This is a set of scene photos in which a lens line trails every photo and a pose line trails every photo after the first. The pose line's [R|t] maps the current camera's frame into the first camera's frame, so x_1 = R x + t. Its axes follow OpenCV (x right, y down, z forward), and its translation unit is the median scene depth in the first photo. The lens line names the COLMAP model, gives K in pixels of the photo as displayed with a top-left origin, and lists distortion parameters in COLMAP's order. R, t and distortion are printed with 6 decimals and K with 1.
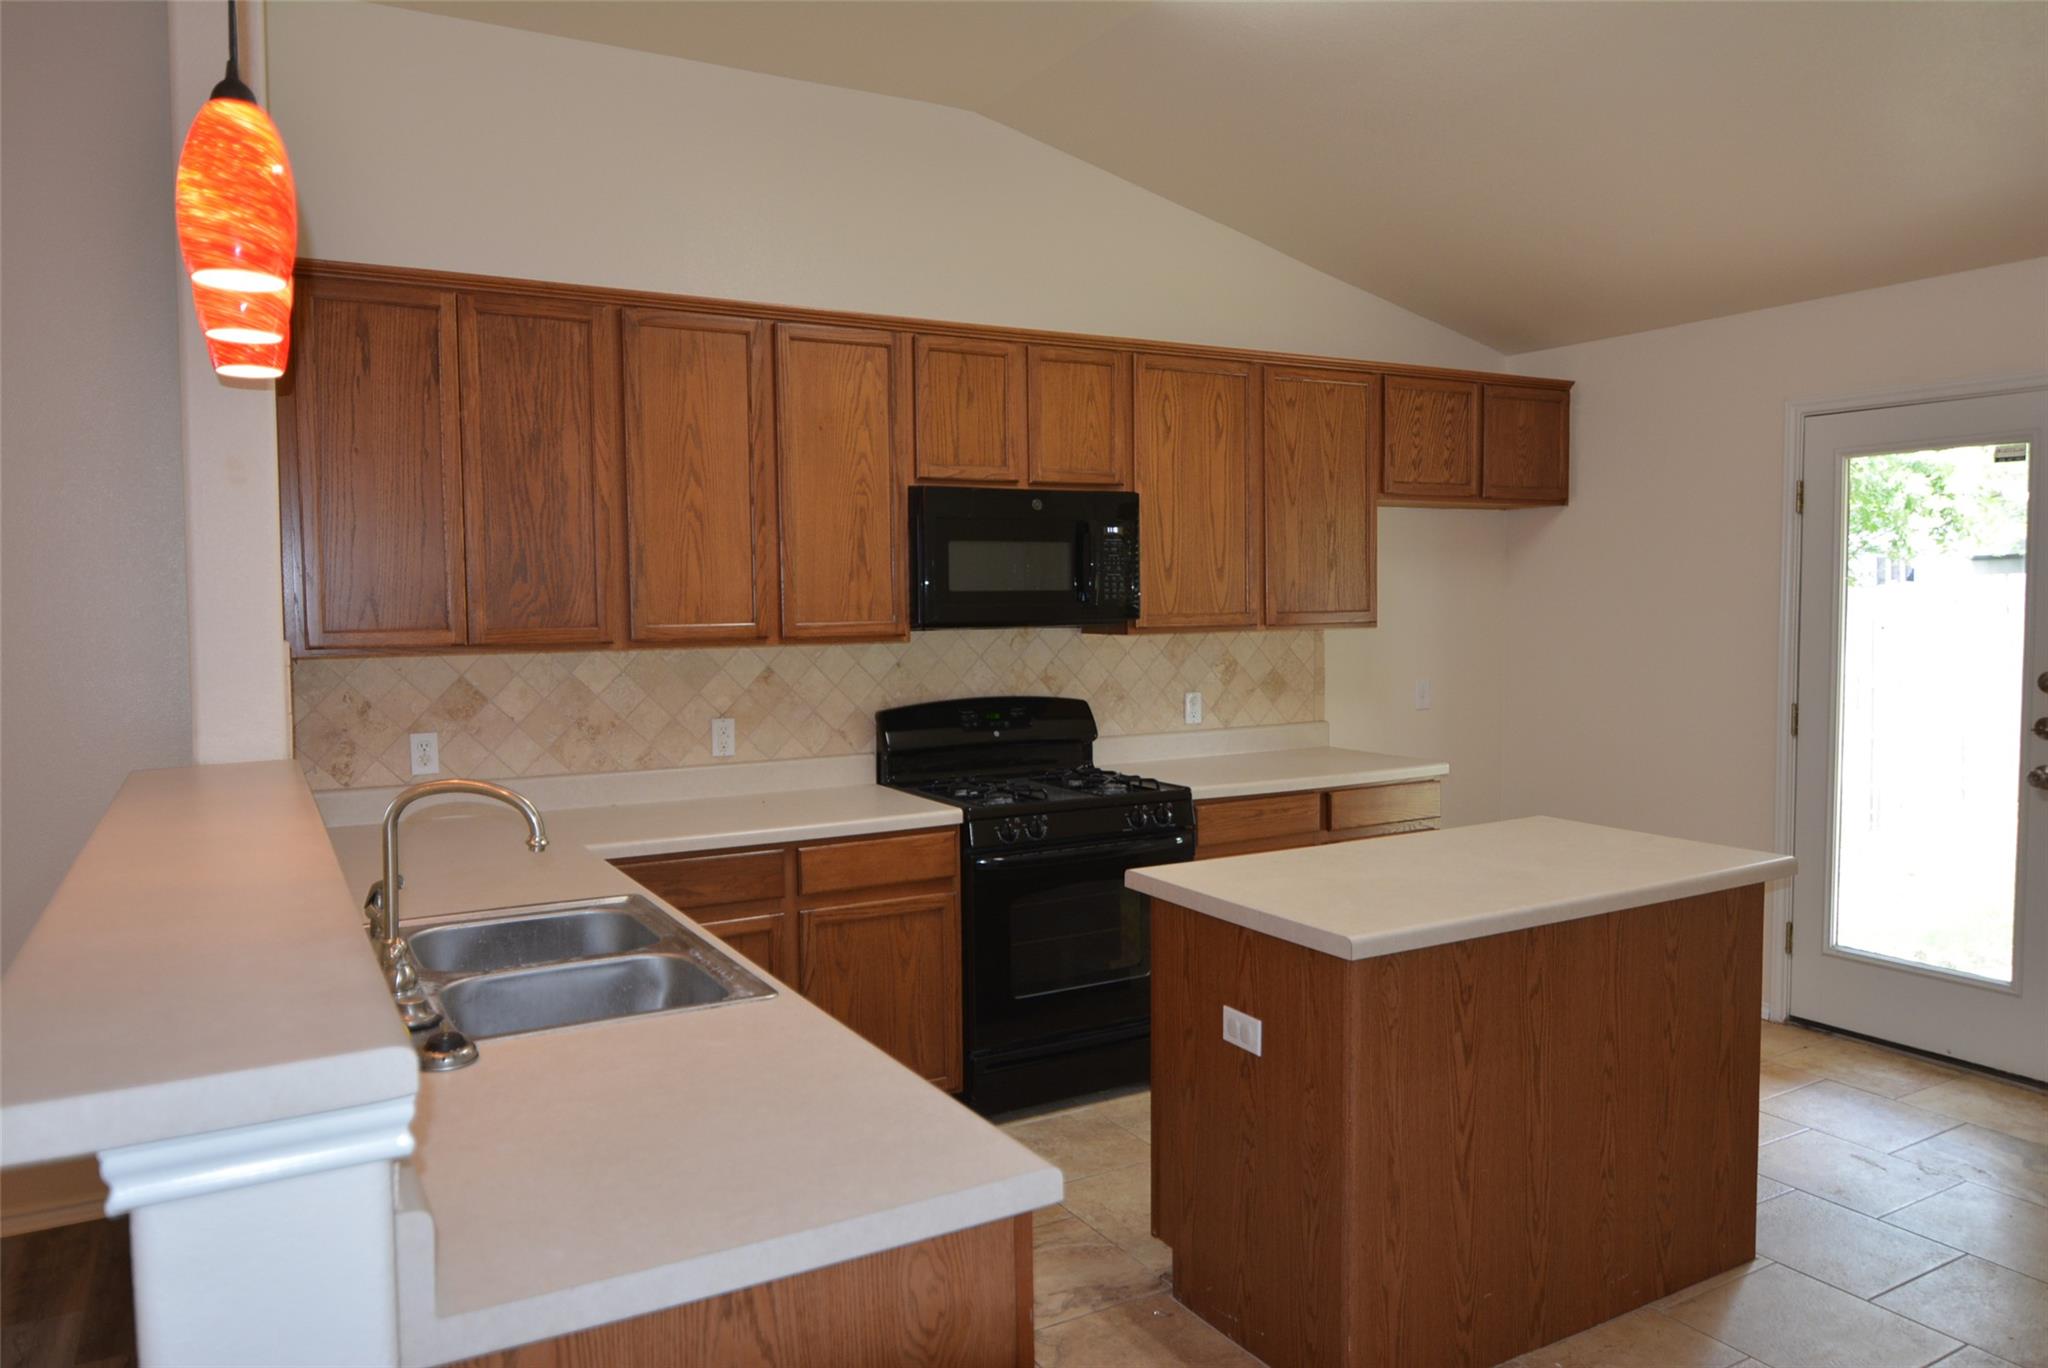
lens RADIAL K [[1397.2, 0, 1024.6], [0, 1397.2, 676.2], [0, 0, 1]] dist [0.007103, -0.024086]
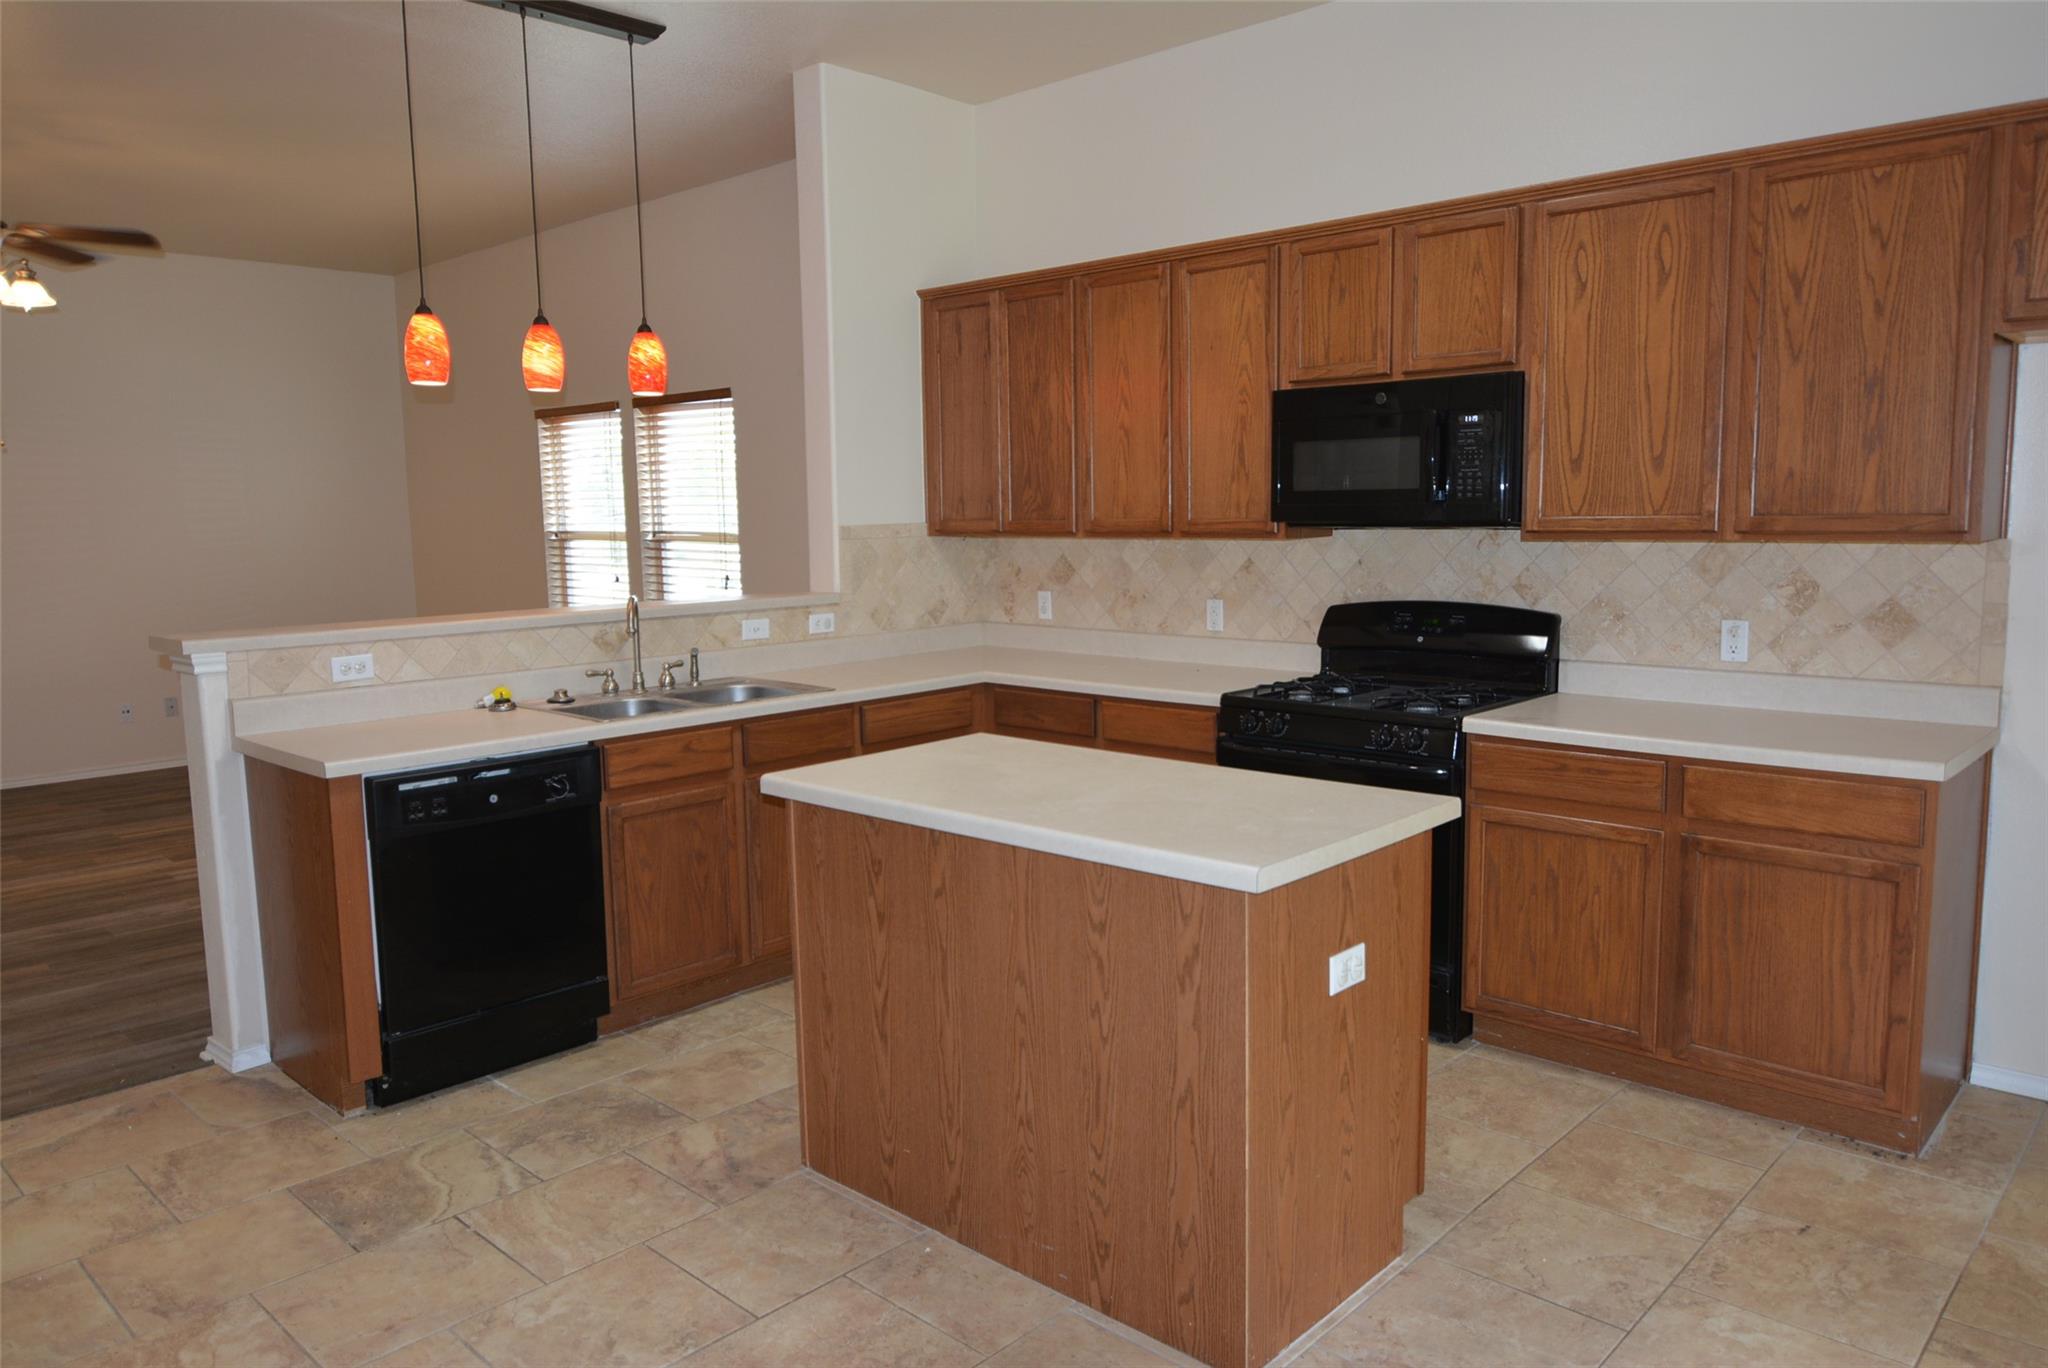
lens RADIAL K [[1397.2, 0, 1036.3], [0, 1397.2, 678.4], [0, 0, 1]] dist [0.007103, -0.024086]
pose [[0.297918, 0.122910, -0.946646, 0.871337], [-0.042824, 0.992399, 0.115373, -0.033733], [0.953630, 0.006167, 0.300917, 0.495161]]
